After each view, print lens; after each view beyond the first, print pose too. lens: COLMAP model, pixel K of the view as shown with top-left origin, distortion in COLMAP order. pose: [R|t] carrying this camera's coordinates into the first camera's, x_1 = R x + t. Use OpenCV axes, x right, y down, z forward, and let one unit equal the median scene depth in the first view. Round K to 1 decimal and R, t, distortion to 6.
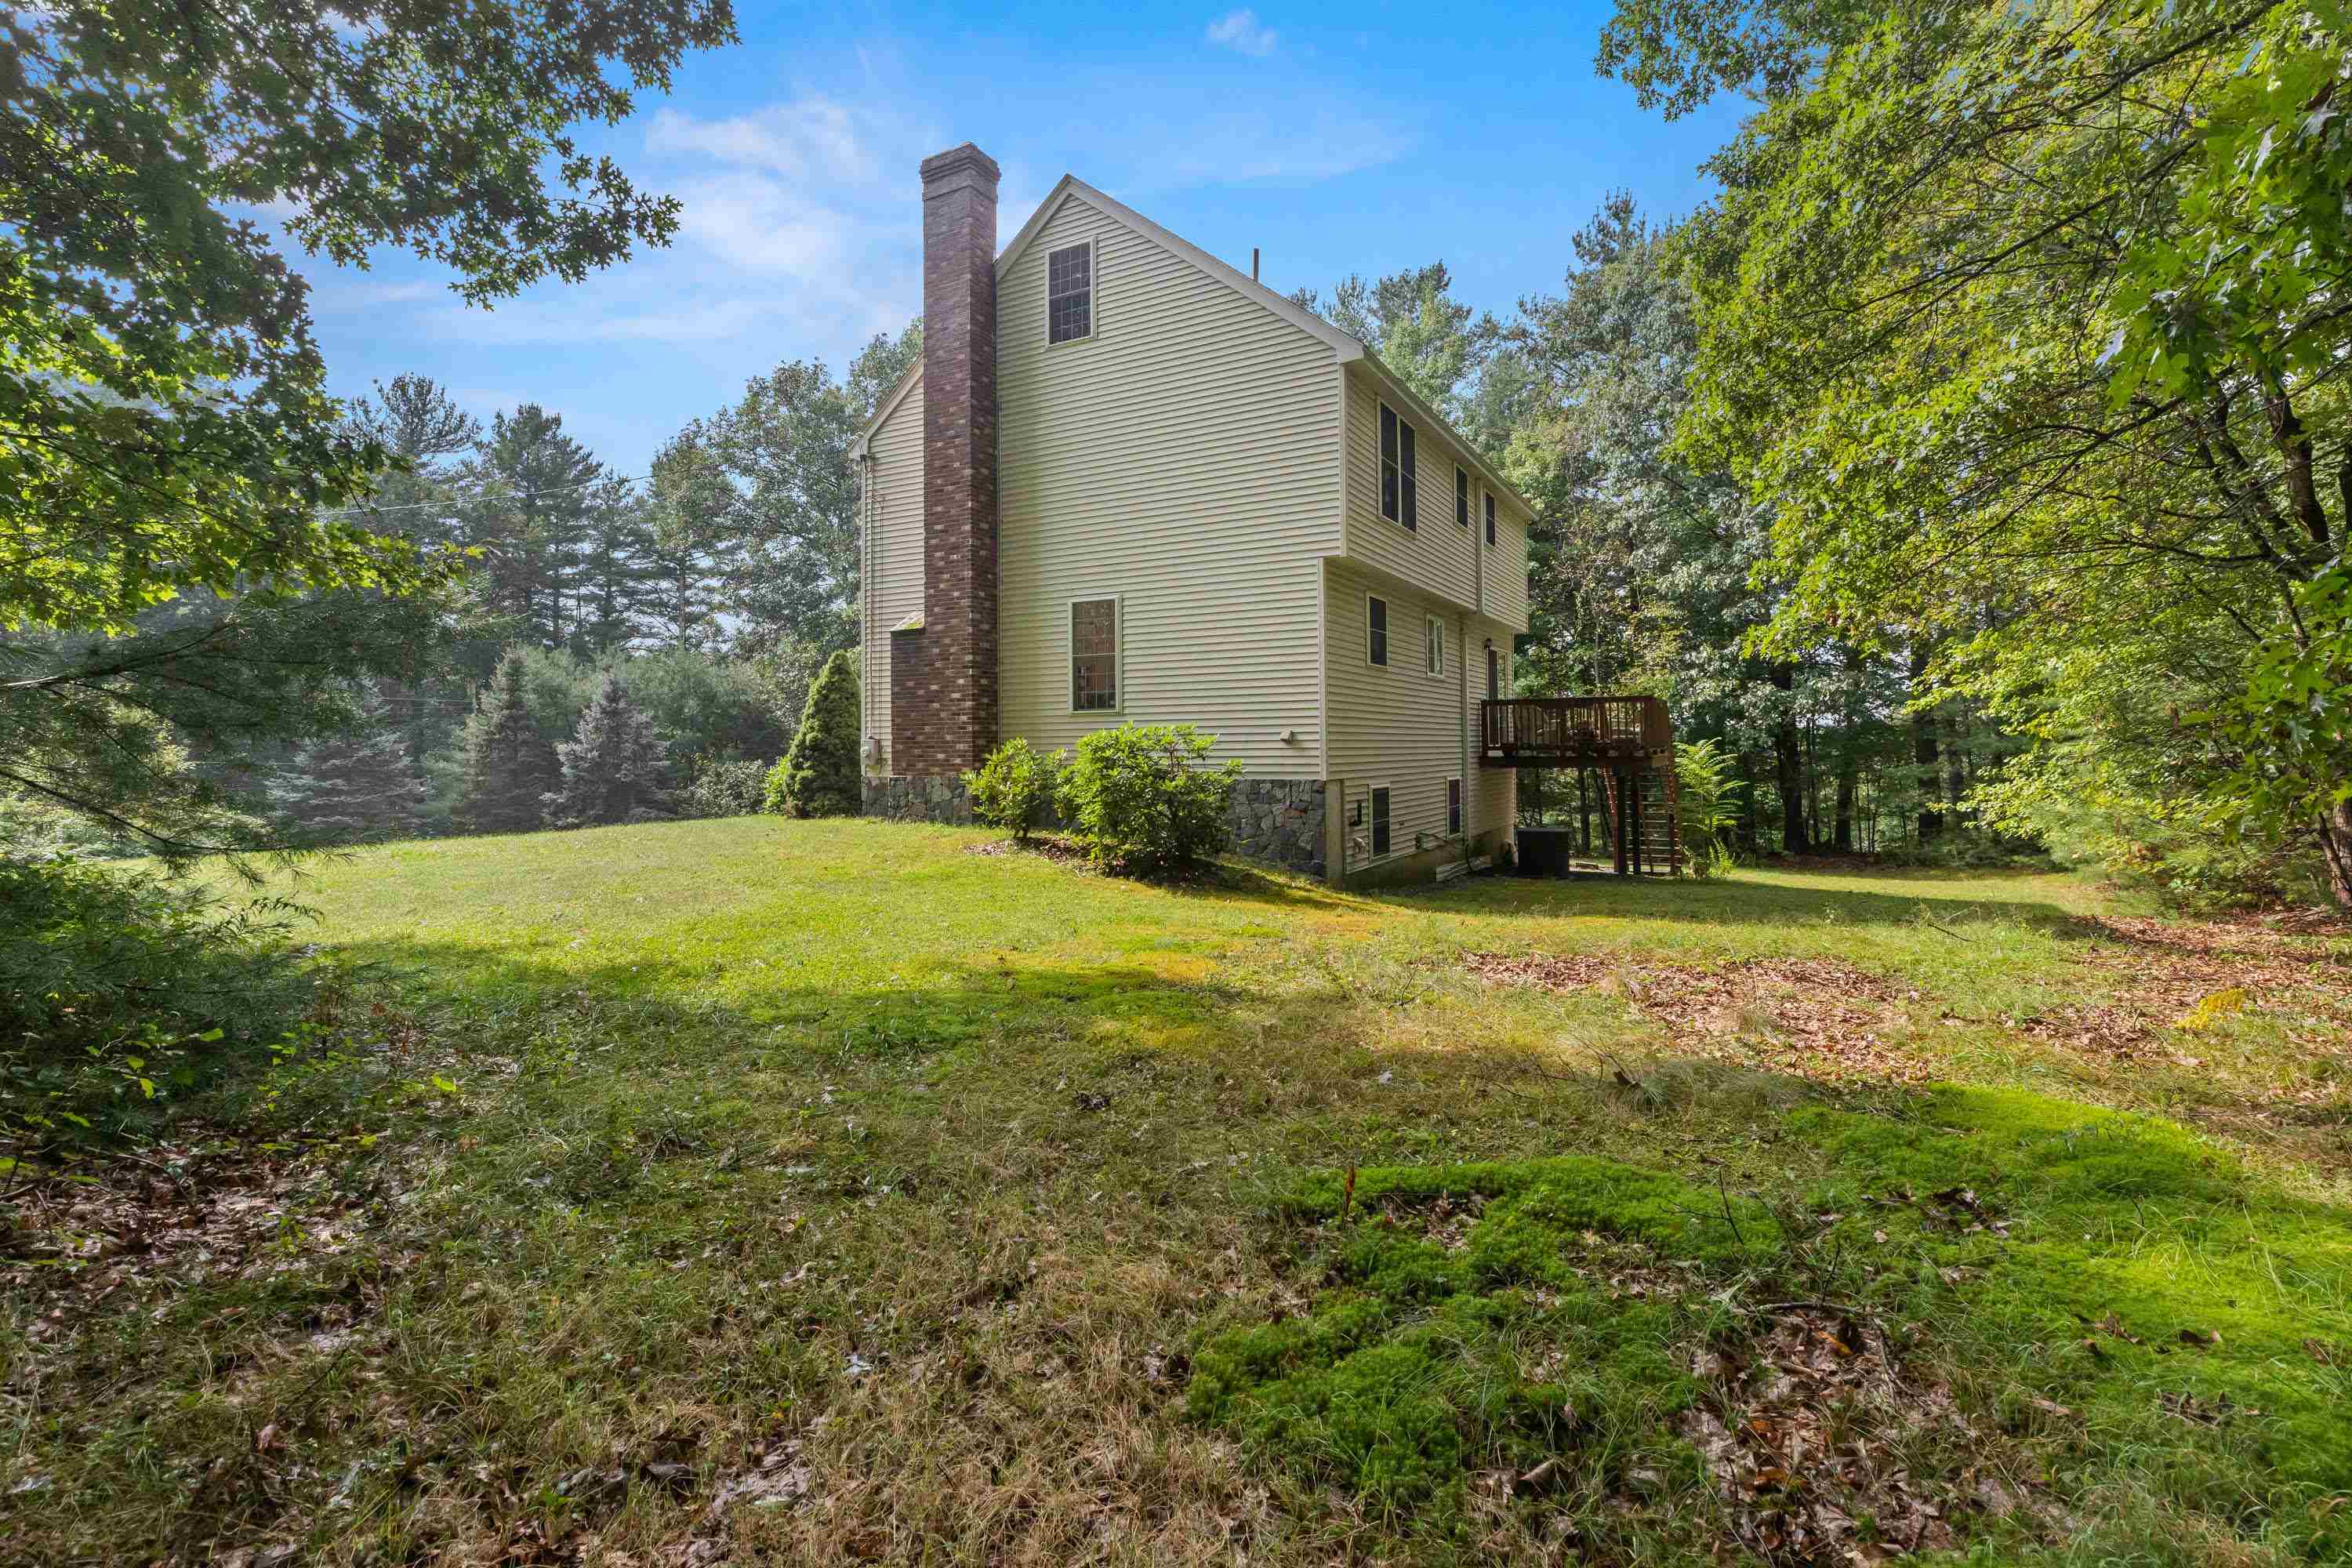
lens RADIAL K [[1035.4, 0, 1176.0], [0, 1035.4, 784.0], [0, 0, 1]] dist [-0.000128, -0.000012]
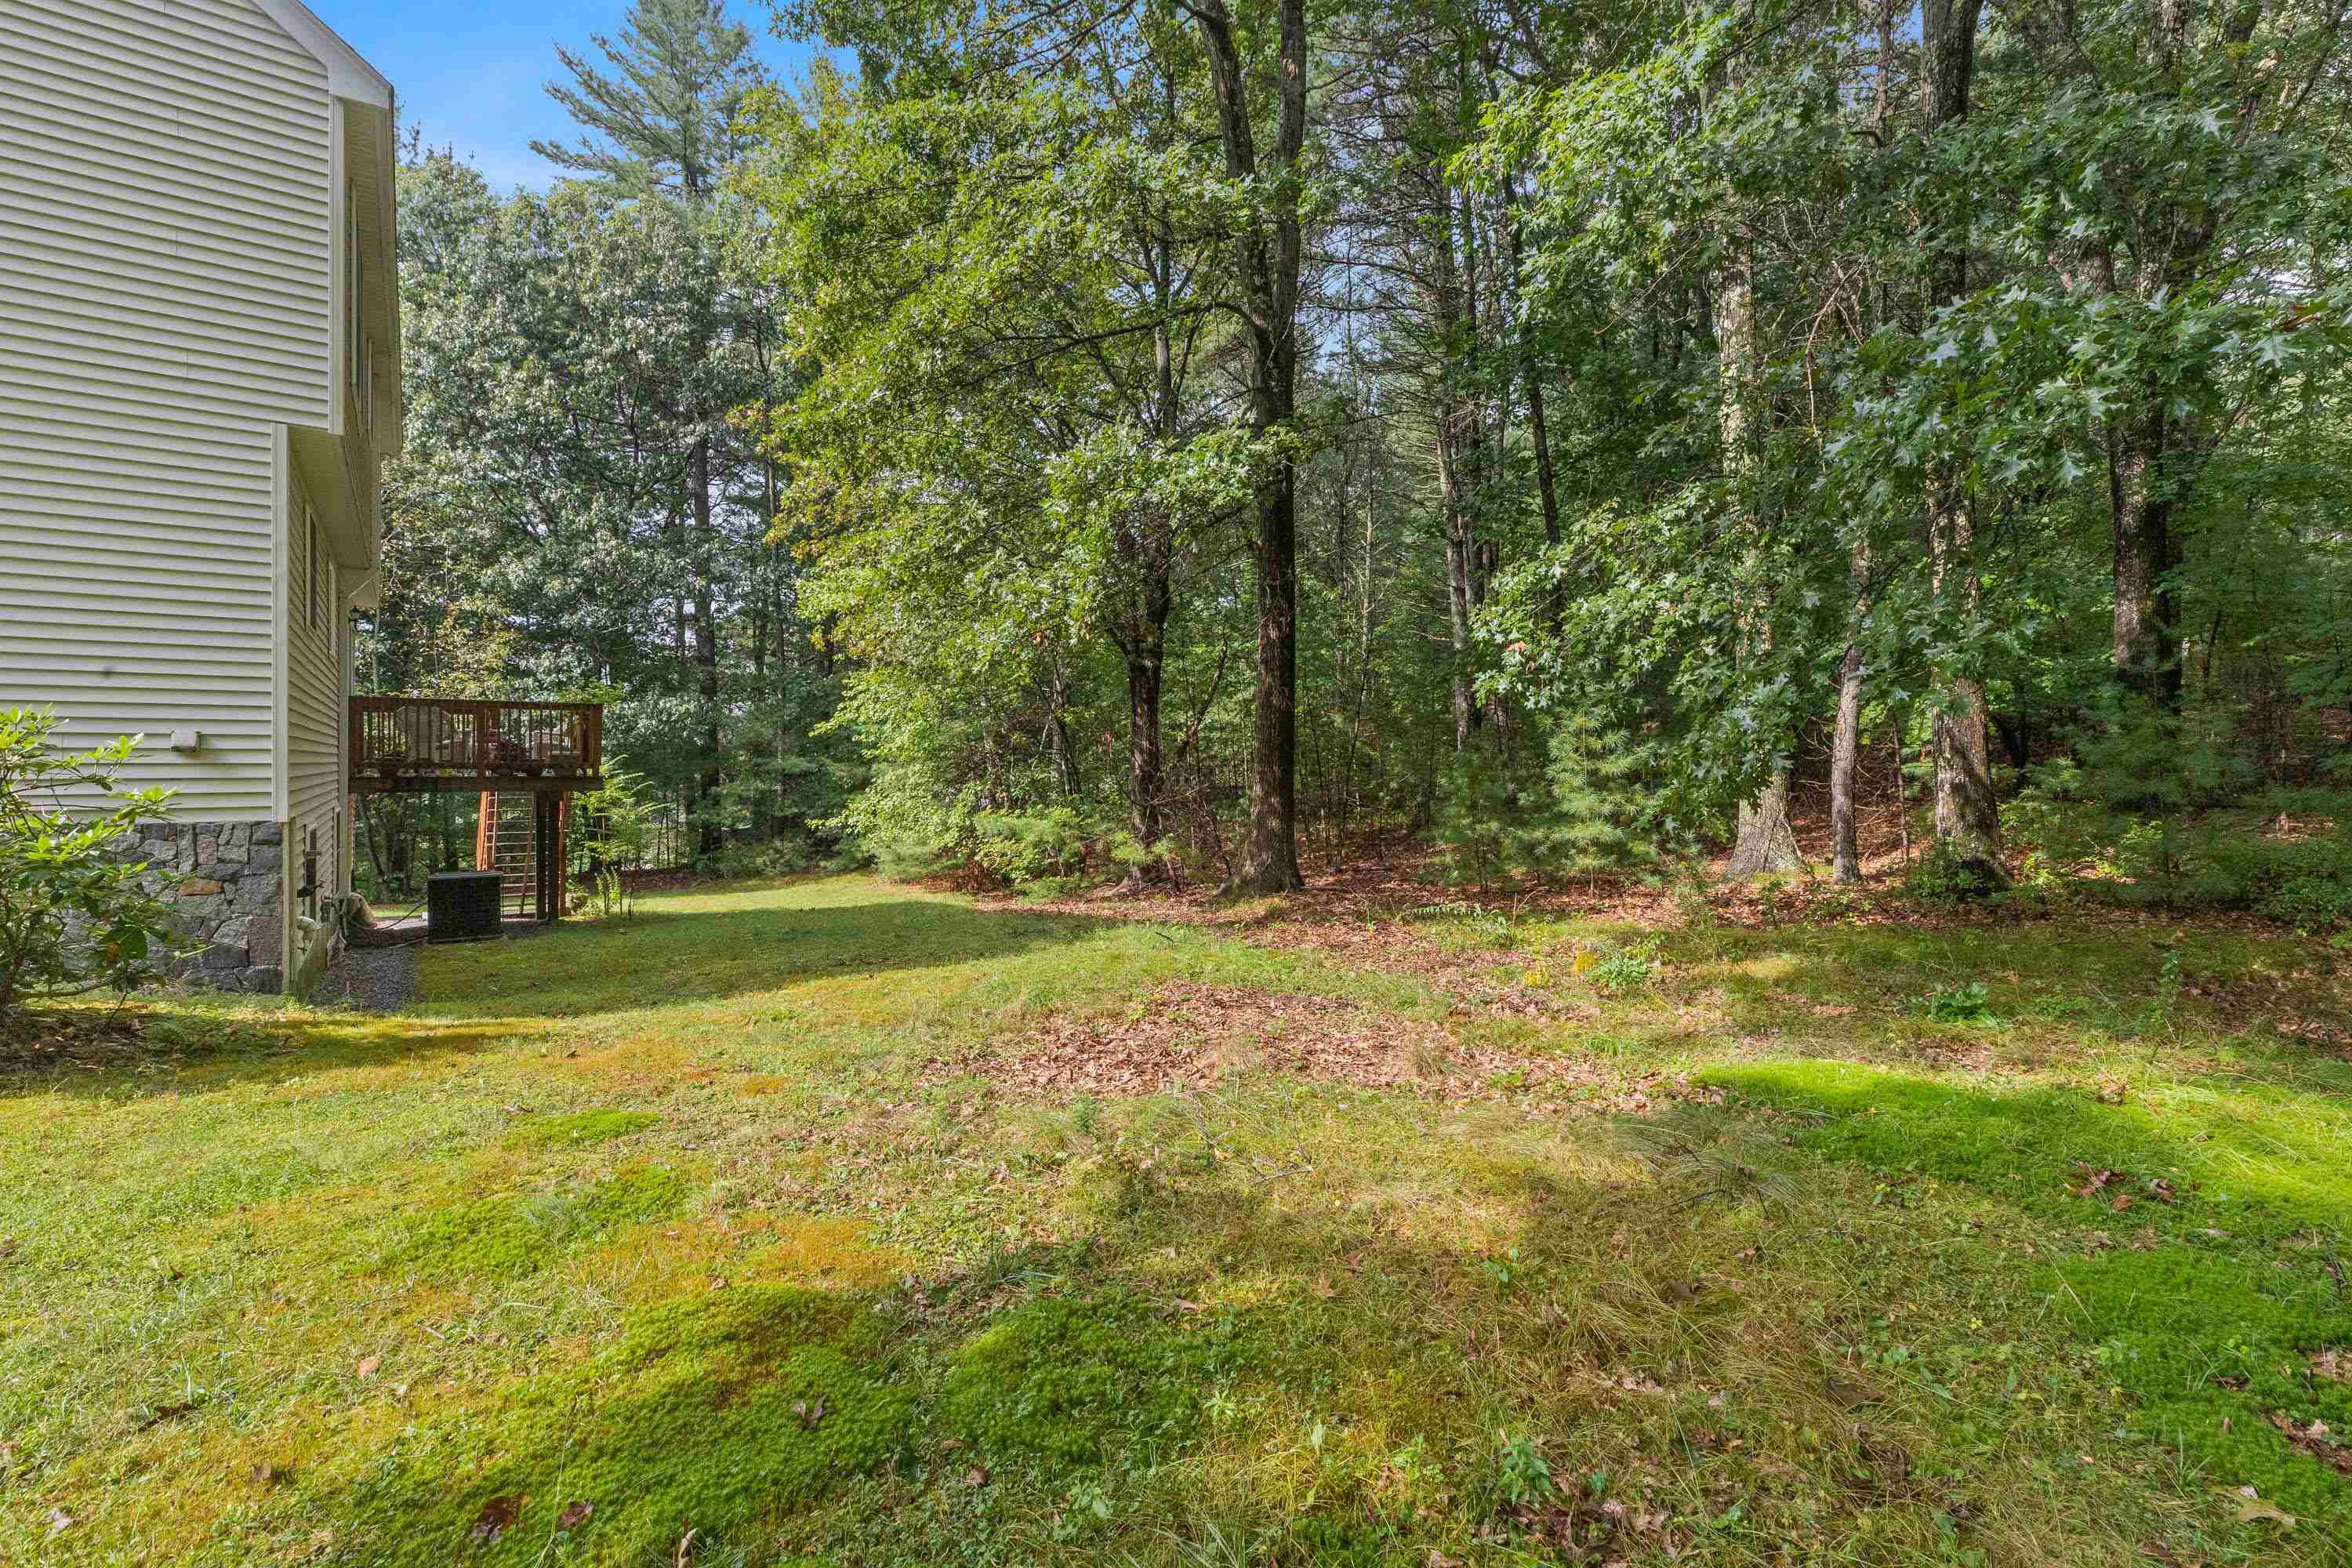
lens RADIAL K [[1035.4, 0, 1176.0], [0, 1035.4, 784.0], [0, 0, 1]] dist [-0.000128, -0.000012]
pose [[0.439898, -0.009335, 0.897999, -0.144576], [0.026114, 0.999656, -0.002401, -0.009770], [-0.897668, 0.024506, 0.439990, 0.309705]]
